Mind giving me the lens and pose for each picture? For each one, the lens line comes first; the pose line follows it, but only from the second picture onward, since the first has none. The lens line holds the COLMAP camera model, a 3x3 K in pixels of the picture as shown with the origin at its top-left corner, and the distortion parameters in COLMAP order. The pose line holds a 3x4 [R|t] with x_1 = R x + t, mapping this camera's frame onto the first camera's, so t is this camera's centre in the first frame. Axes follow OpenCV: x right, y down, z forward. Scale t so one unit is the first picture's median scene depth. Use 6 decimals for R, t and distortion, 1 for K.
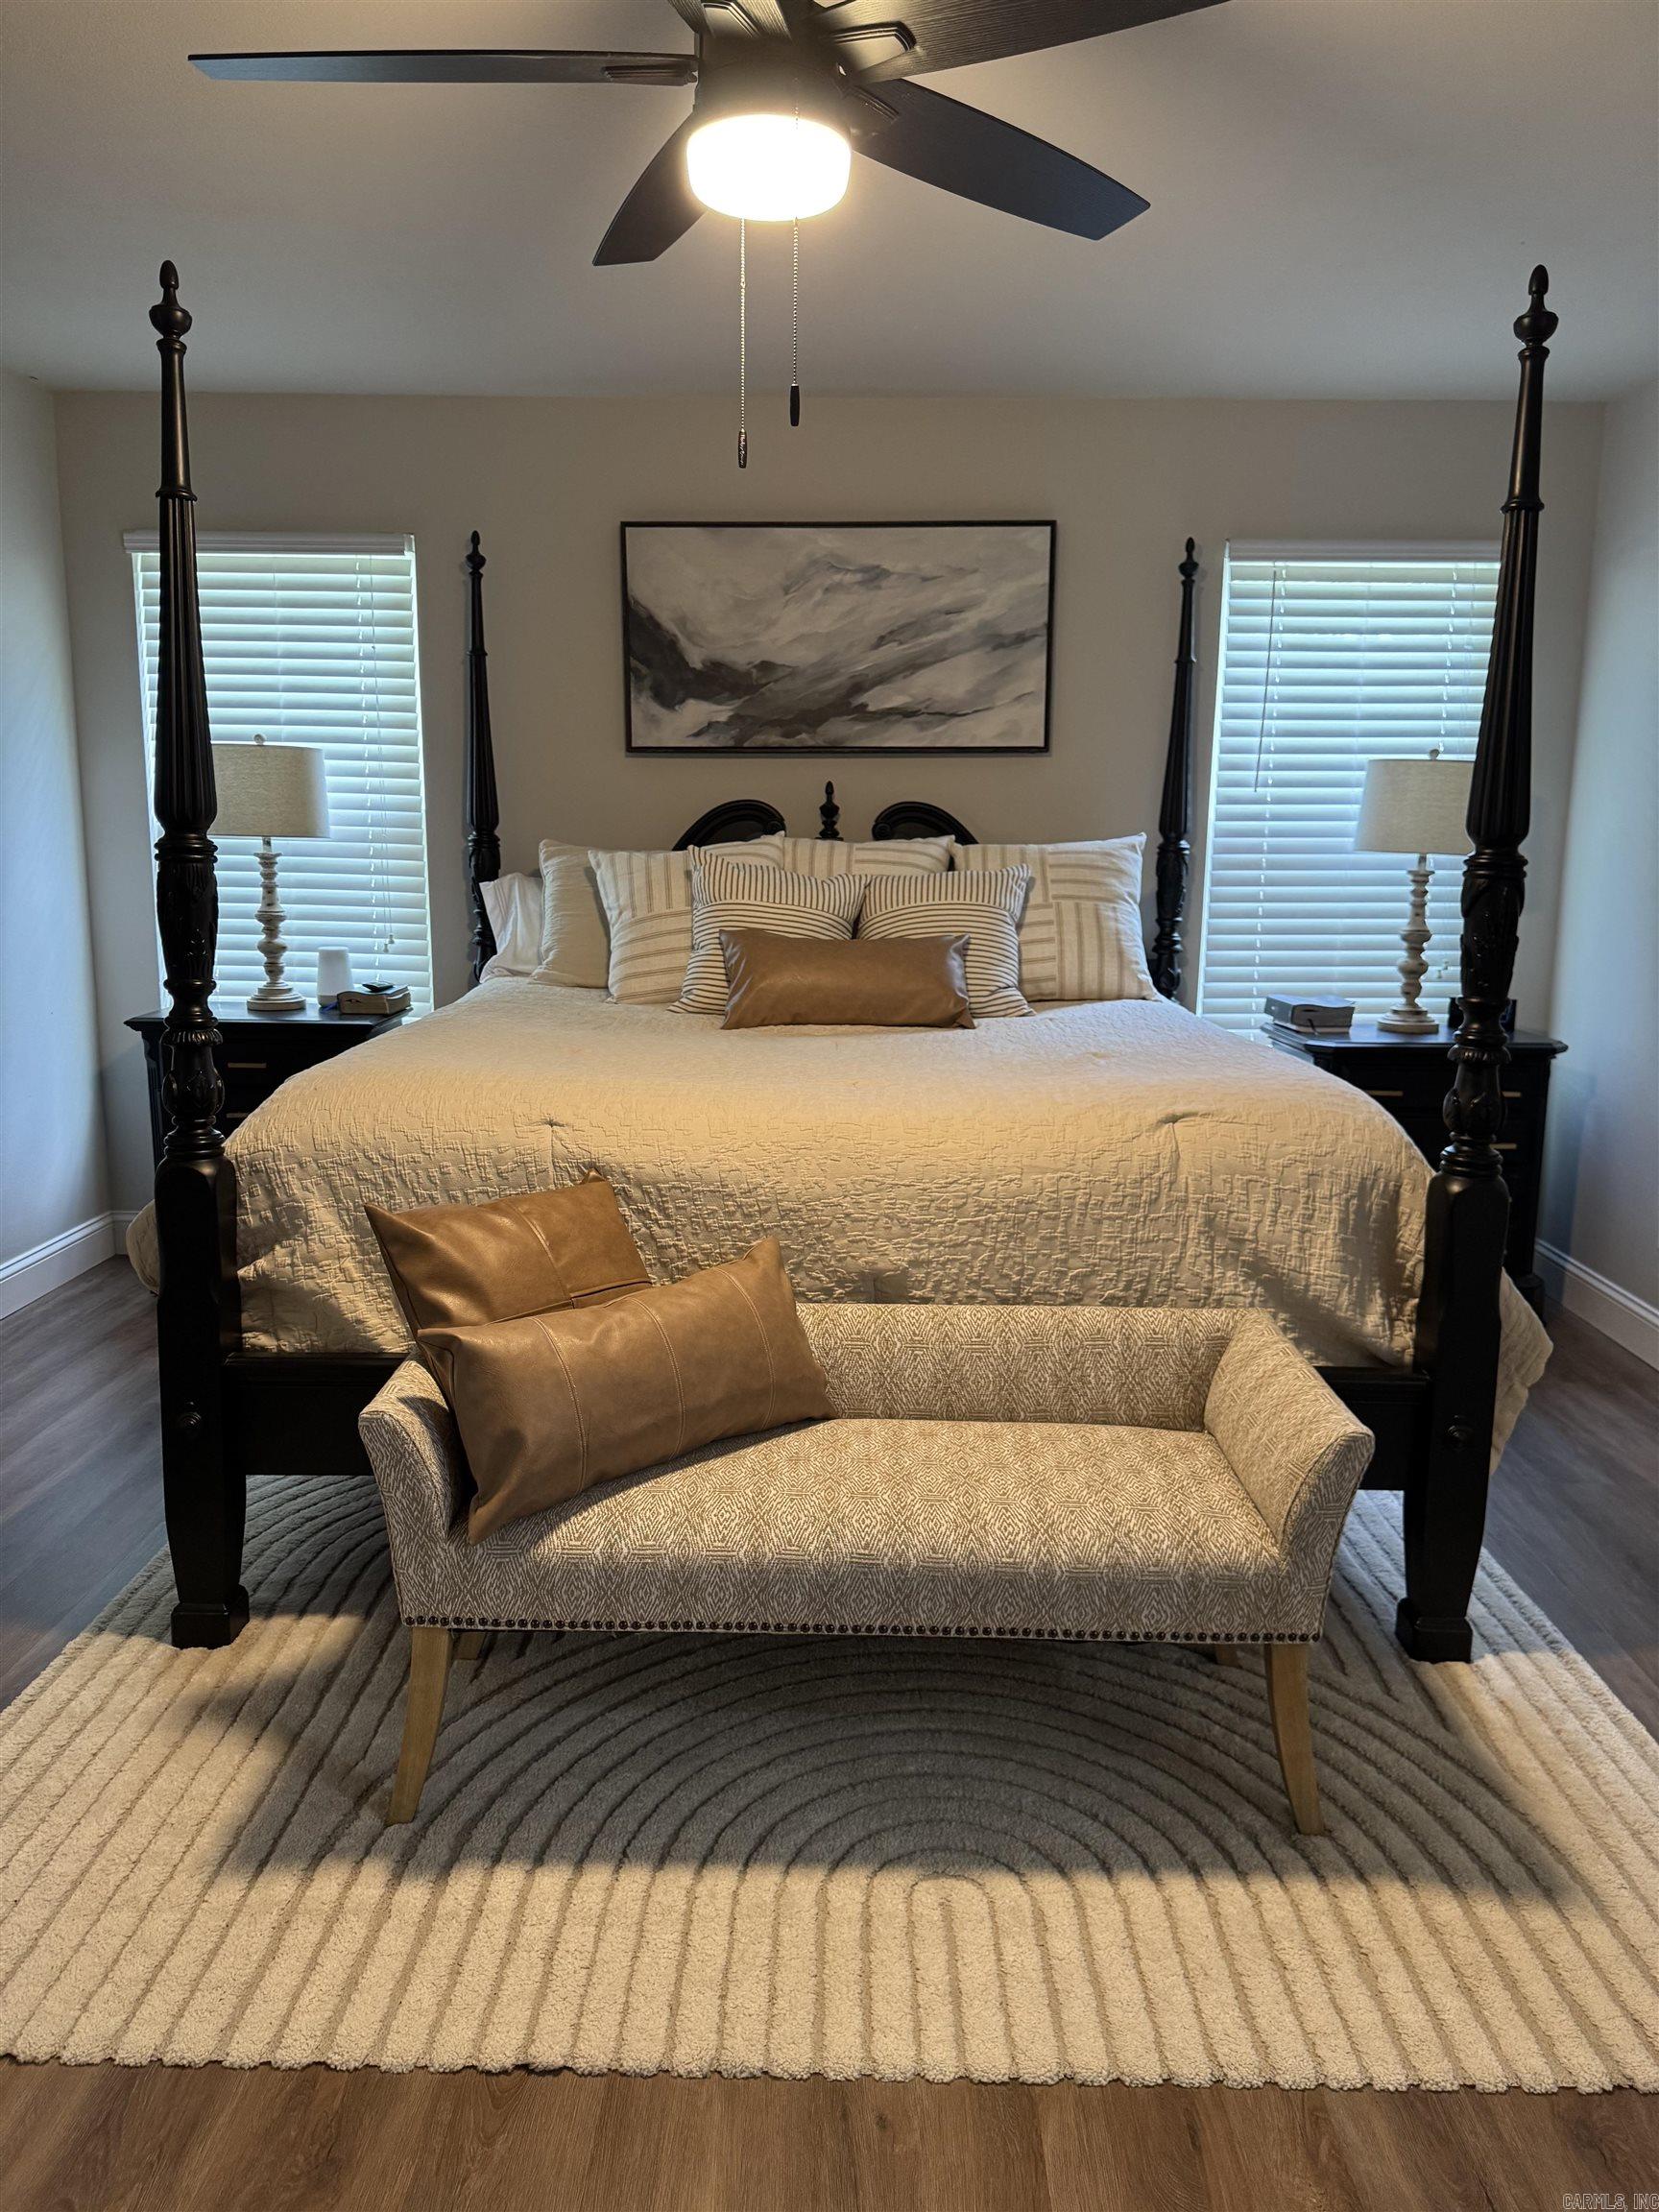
lens RADIAL K [[1571.2, 0, 800.8], [0, 1571.2, 1107.7], [0, 0, 1]] dist [0.128493, -0.132660]
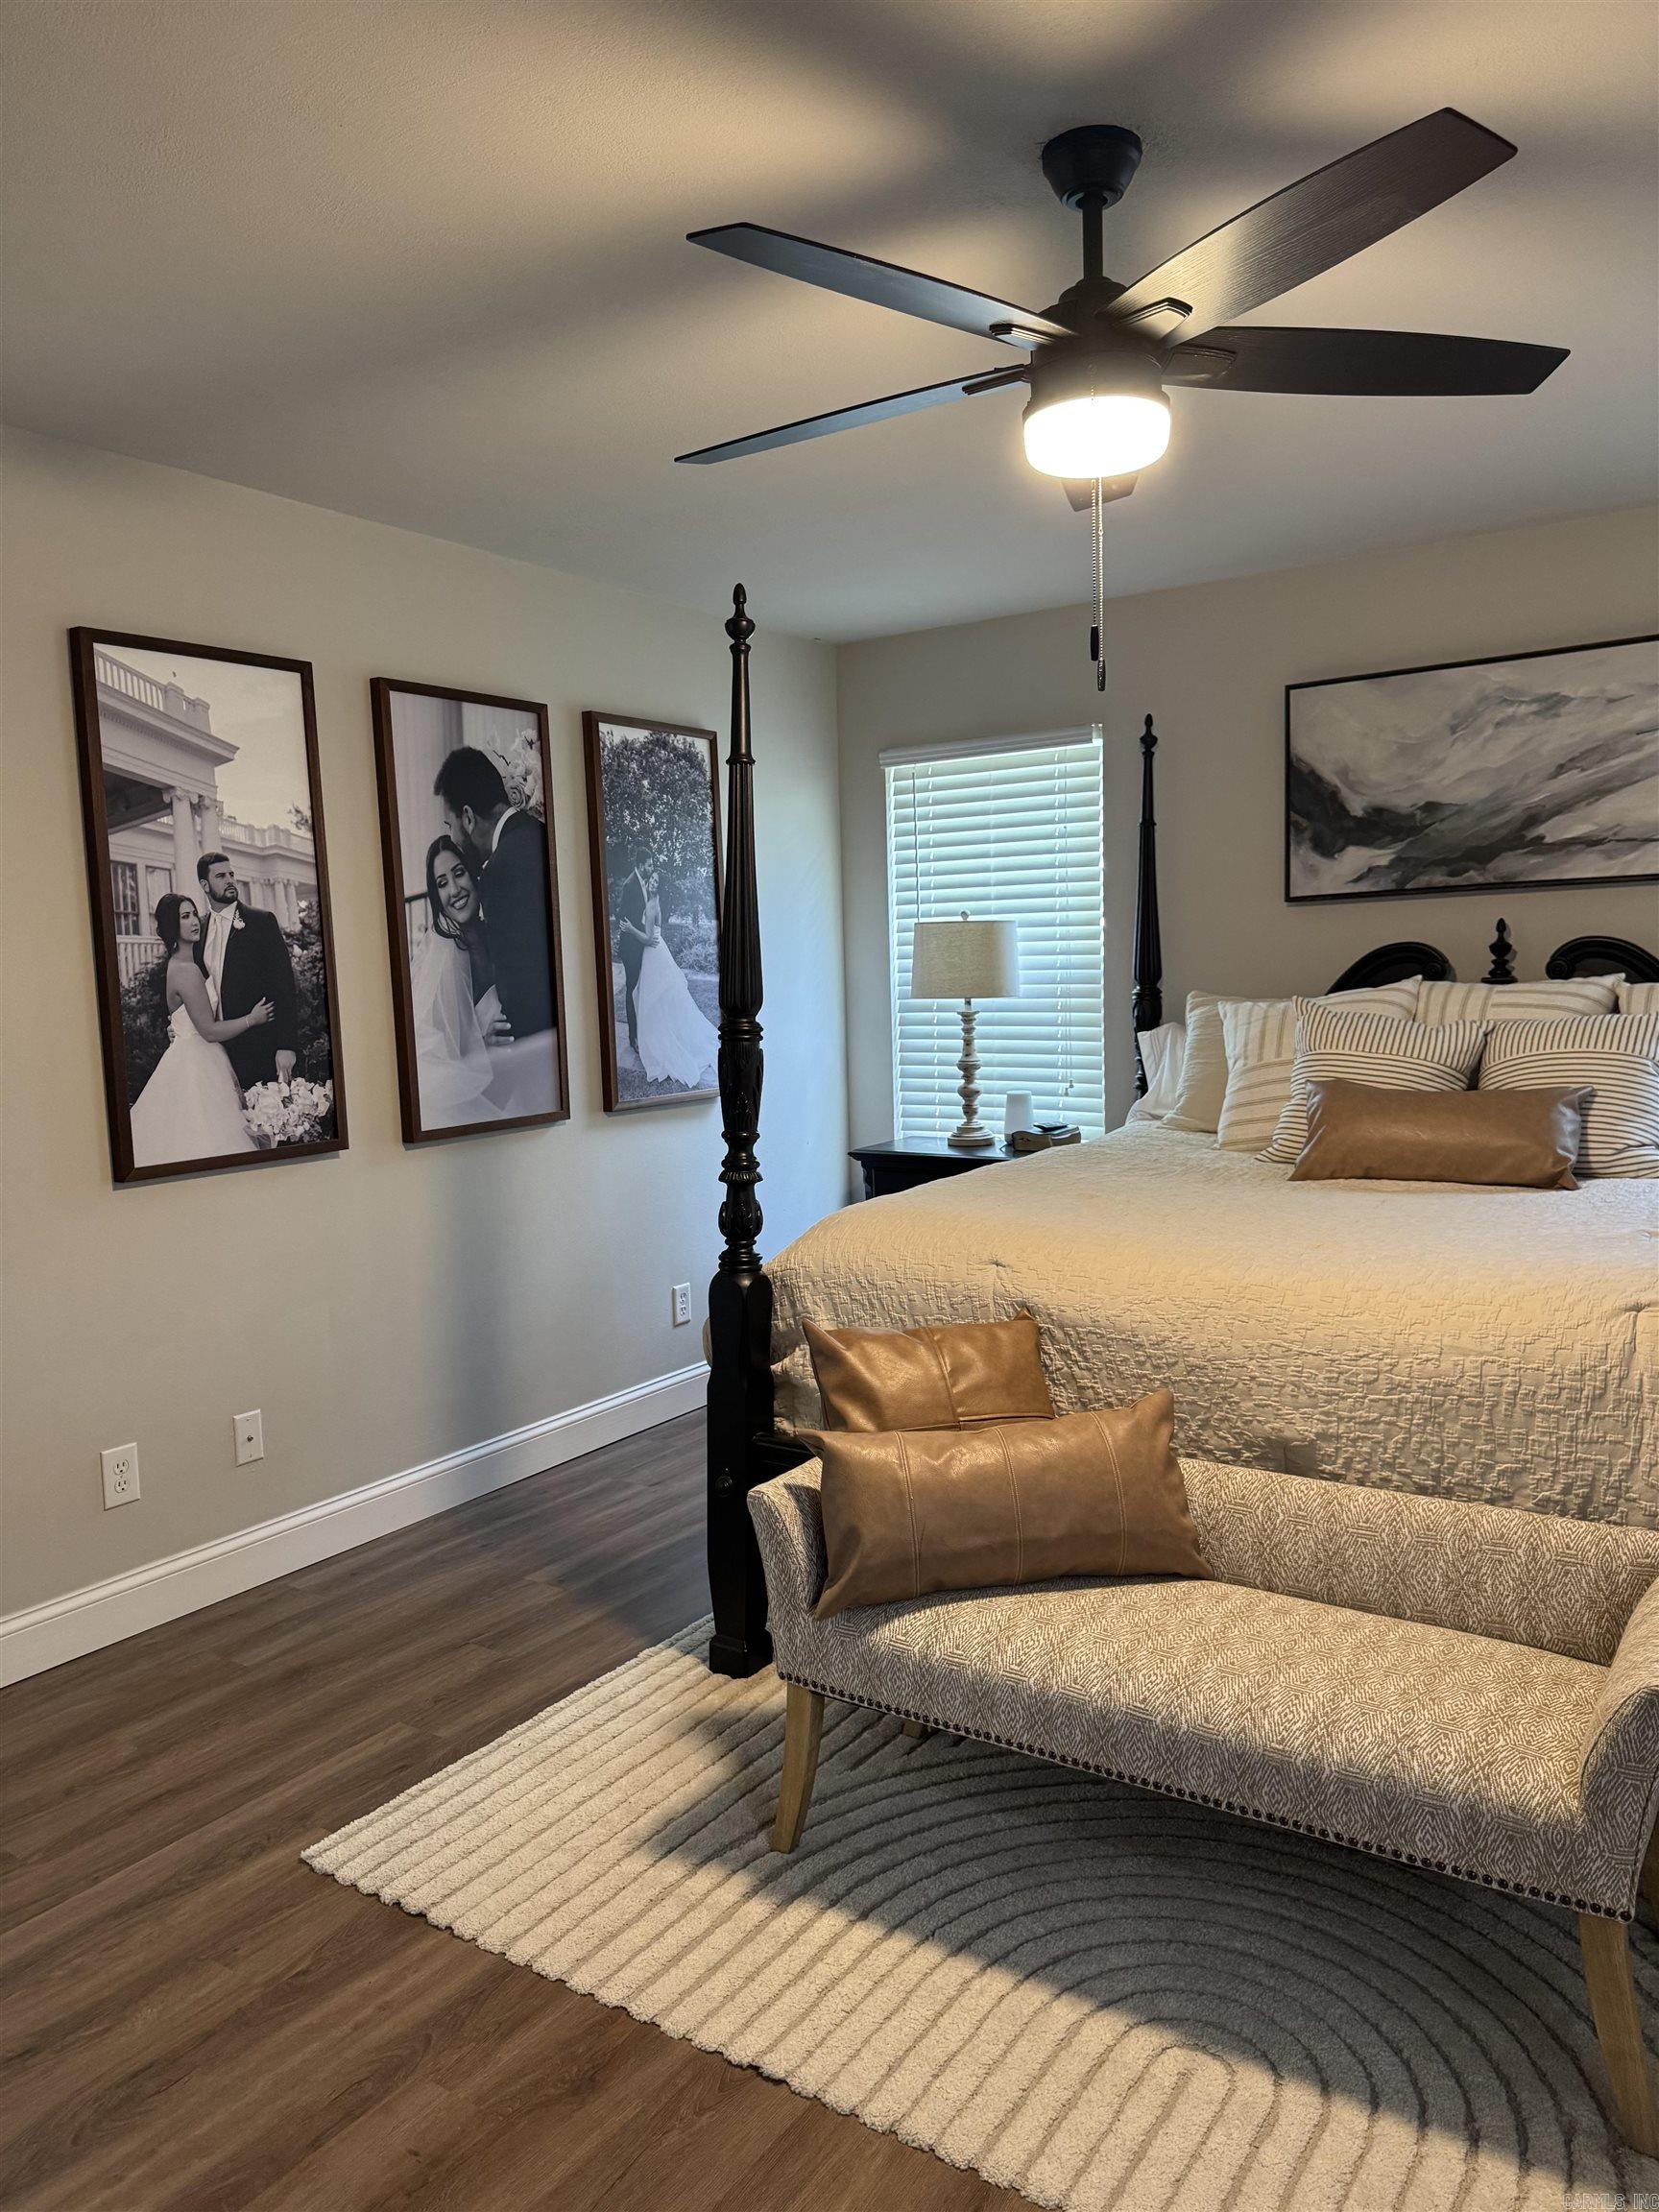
lens RADIAL K [[1577.0, 0, 829.2], [0, 1577.0, 1104.1], [0, 0, 1]] dist [0.038375, 0.002019]
pose [[0.841559, 0.011639, -0.540040, 0.343687], [-0.052905, 0.996737, -0.060961, -0.029885], [0.537568, 0.079873, 0.839429, -0.008473]]
